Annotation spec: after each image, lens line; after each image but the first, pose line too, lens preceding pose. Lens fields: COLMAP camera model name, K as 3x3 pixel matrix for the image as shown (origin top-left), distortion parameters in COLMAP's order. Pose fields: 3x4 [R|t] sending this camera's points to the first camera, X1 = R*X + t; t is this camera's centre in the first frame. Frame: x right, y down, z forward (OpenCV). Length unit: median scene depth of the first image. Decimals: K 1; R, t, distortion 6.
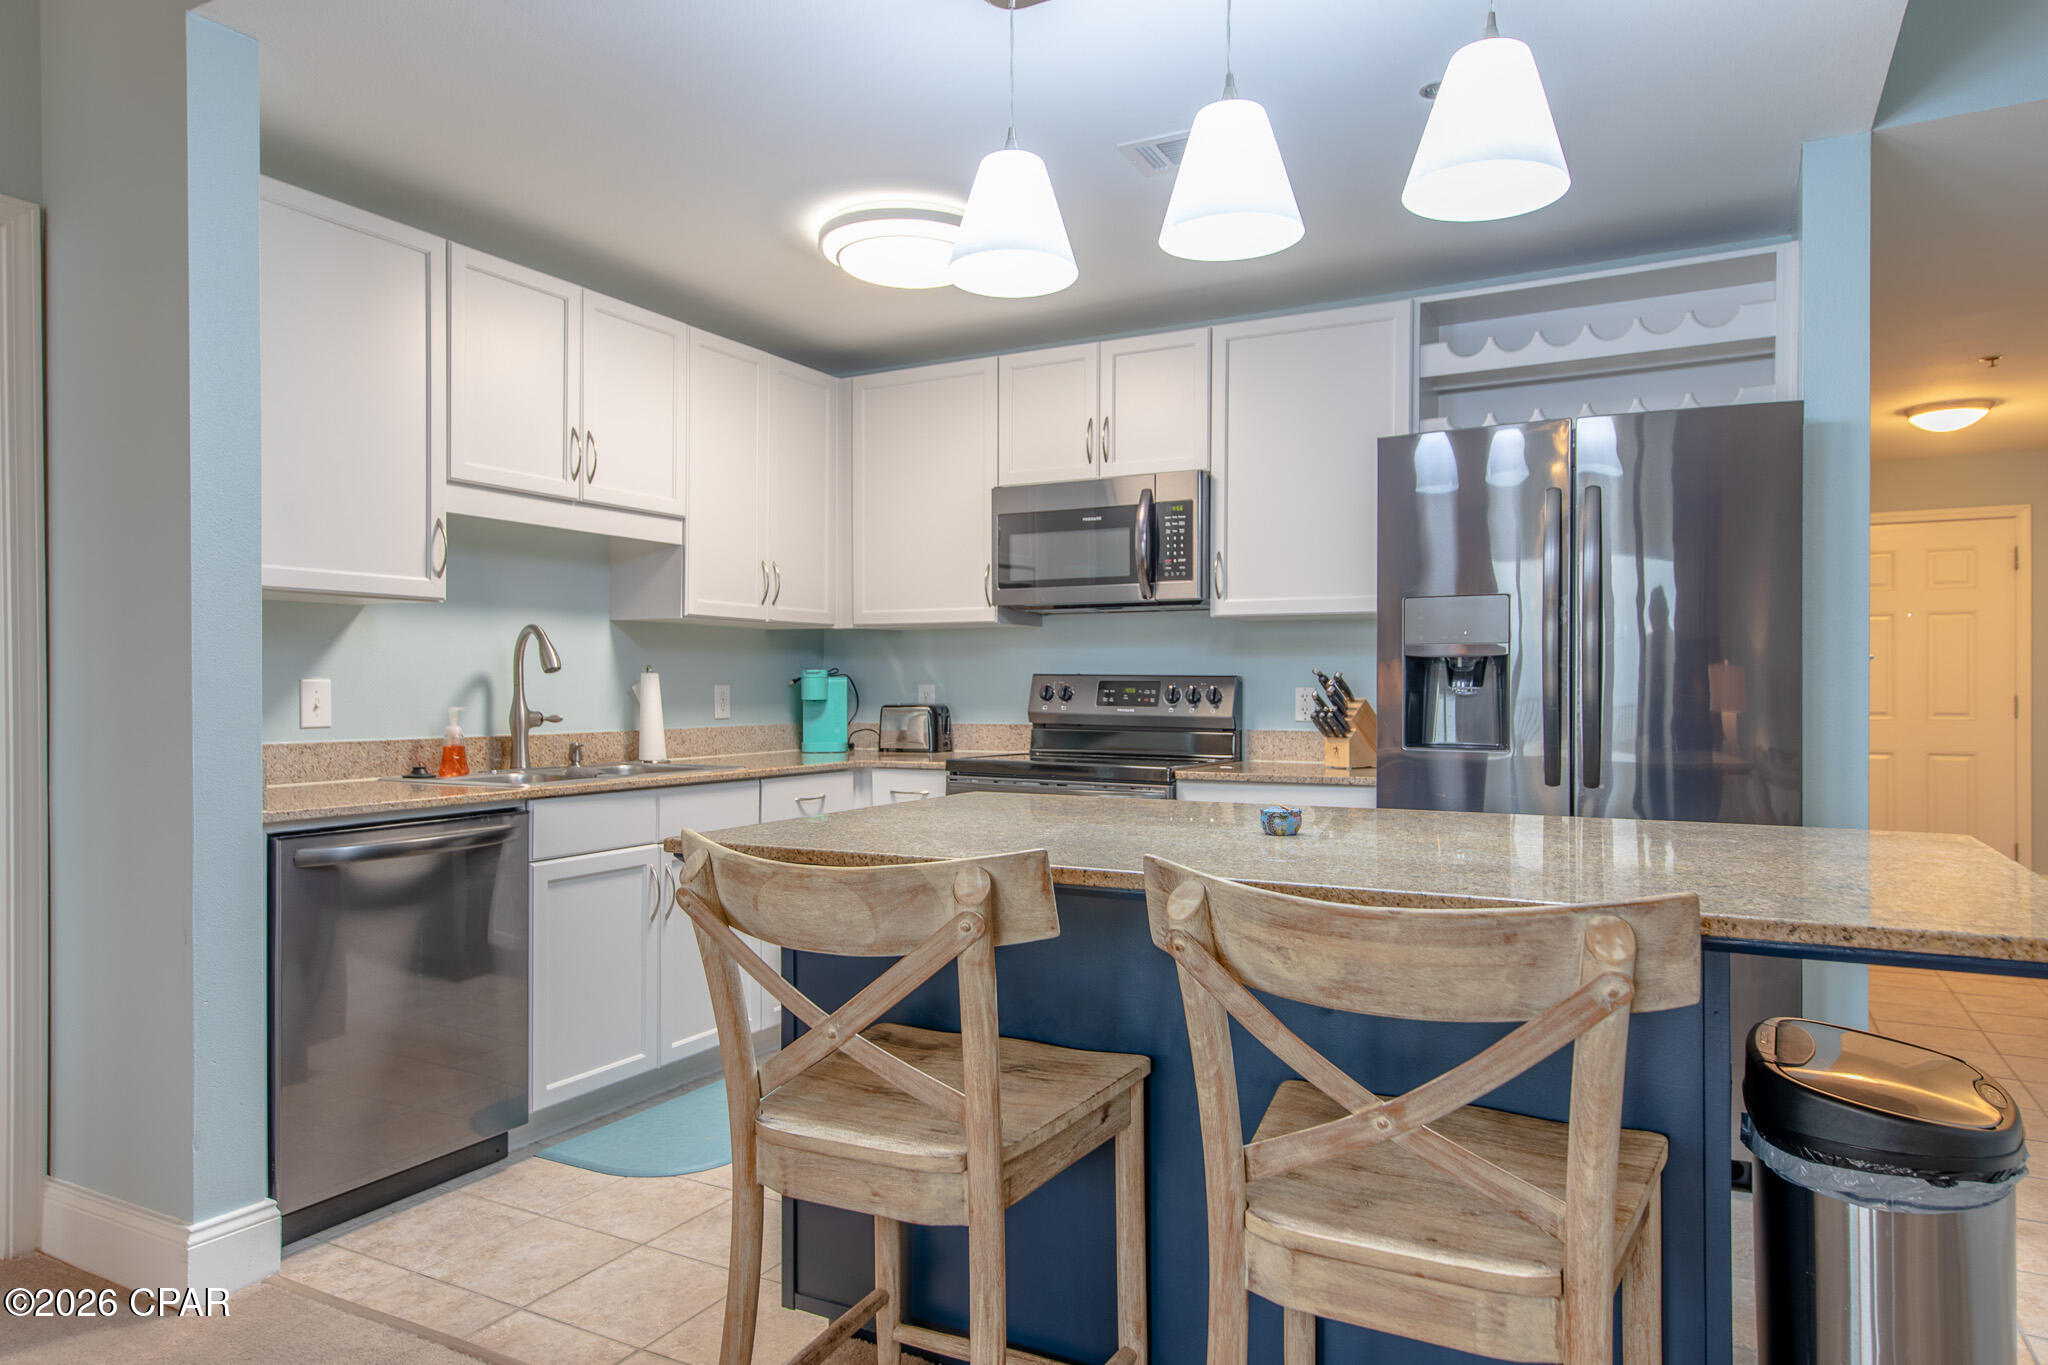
lens RADIAL K [[1267.0, 0, 1016.7], [0, 1267.0, 689.2], [0, 0, 1]] dist [-0.005094, 0.013017]
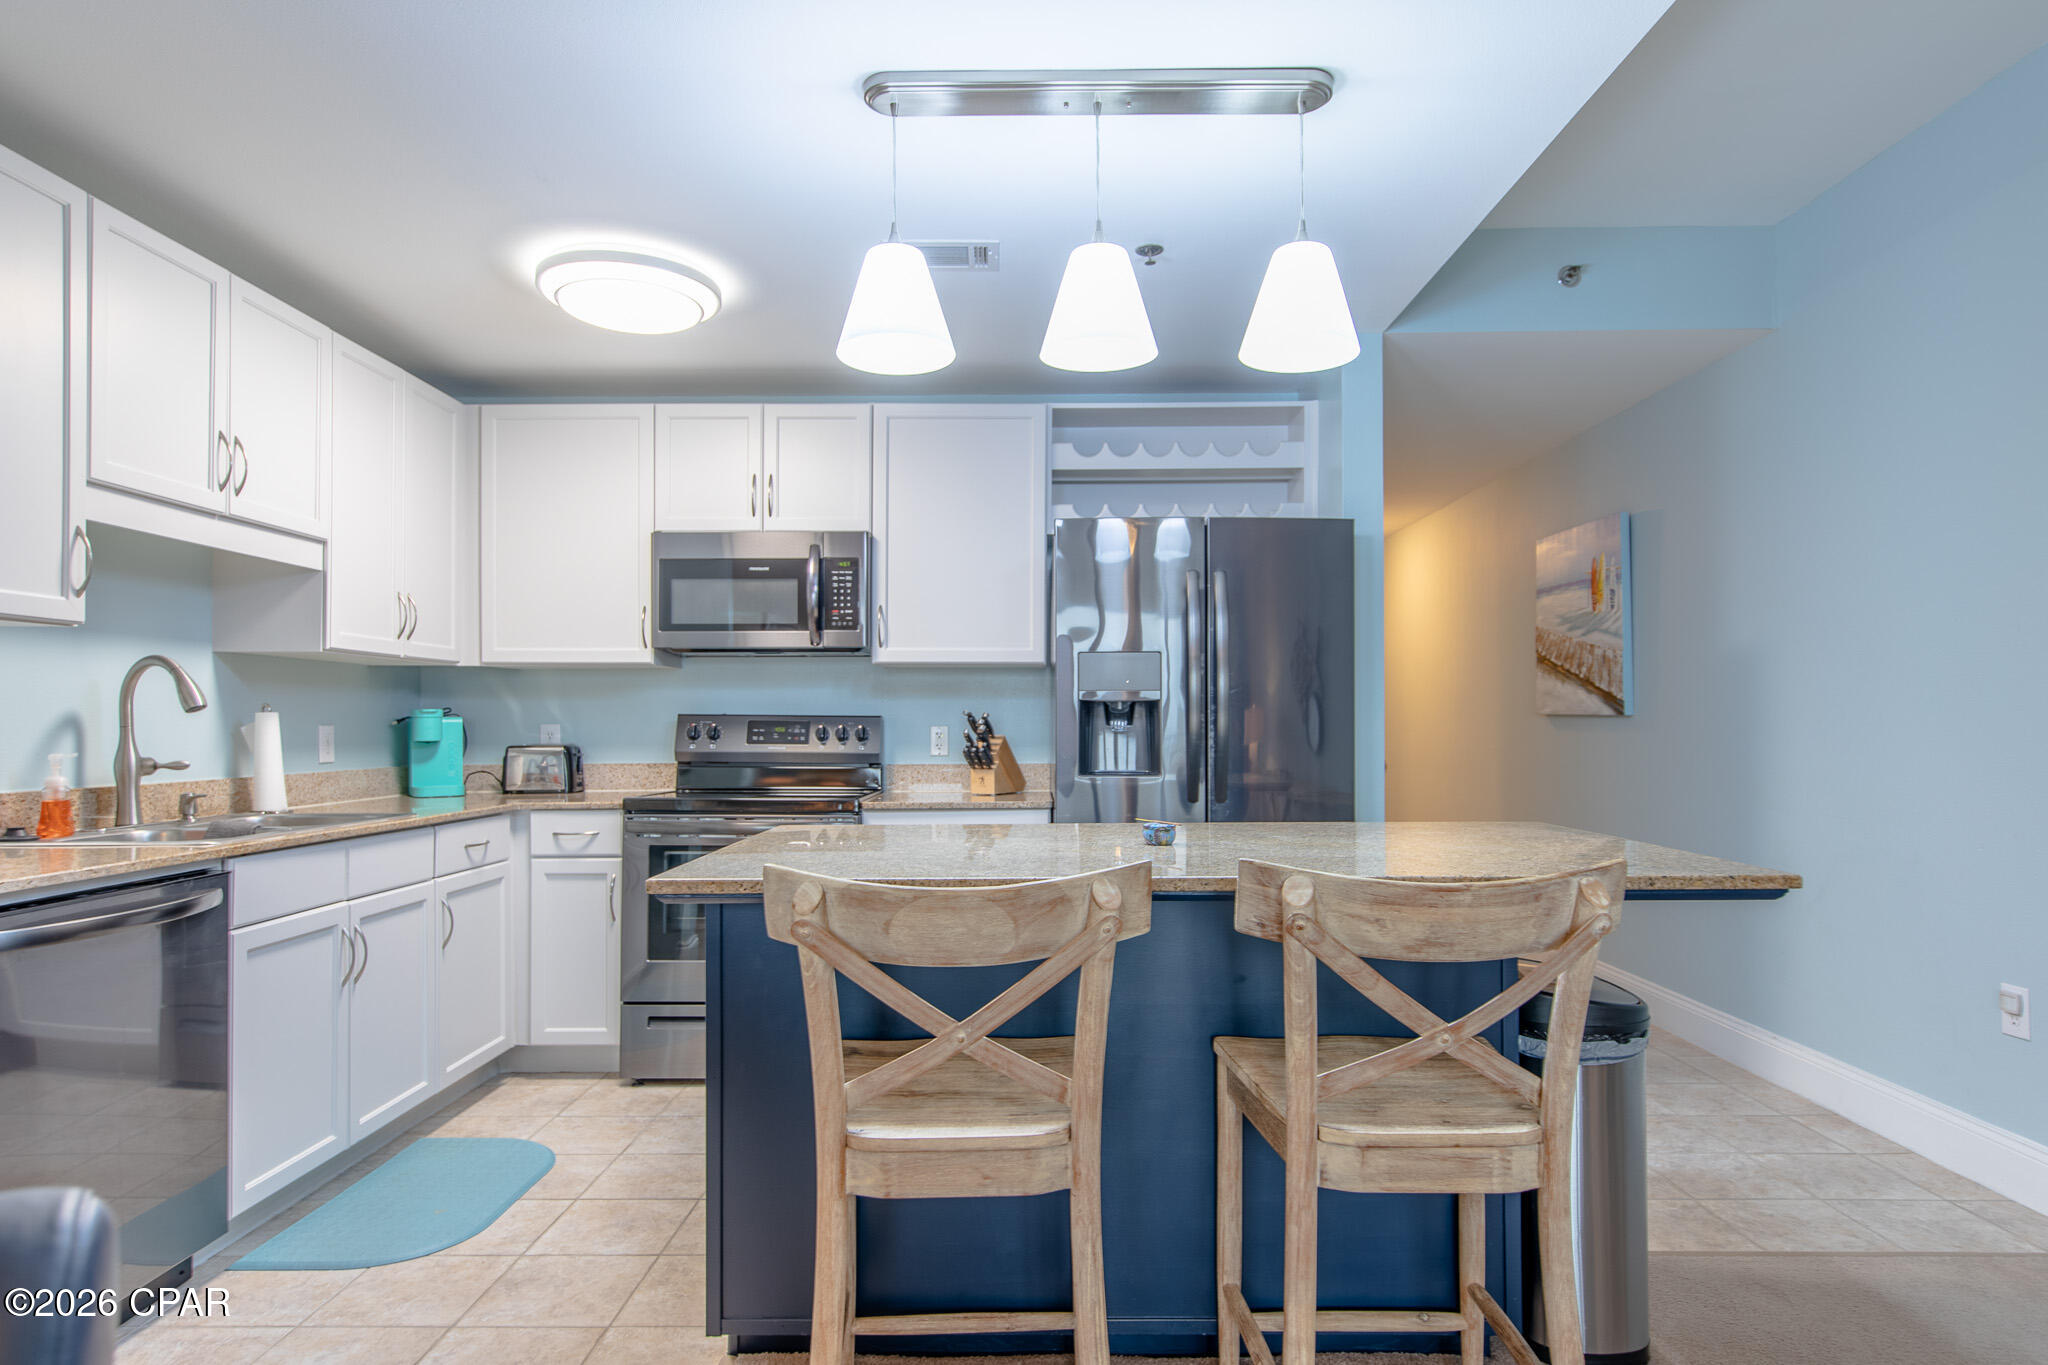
lens RADIAL K [[1186.5, 0, 1005.8], [0, 1186.5, 715.2], [0, 0, 1]] dist [0.005207, -0.000791]
pose [[0.883188, 0.001041, 0.469018, -0.242687], [0.003849, 0.999948, -0.009468, -0.000909], [-0.469004, 0.010167, 0.883138, 0.022729]]
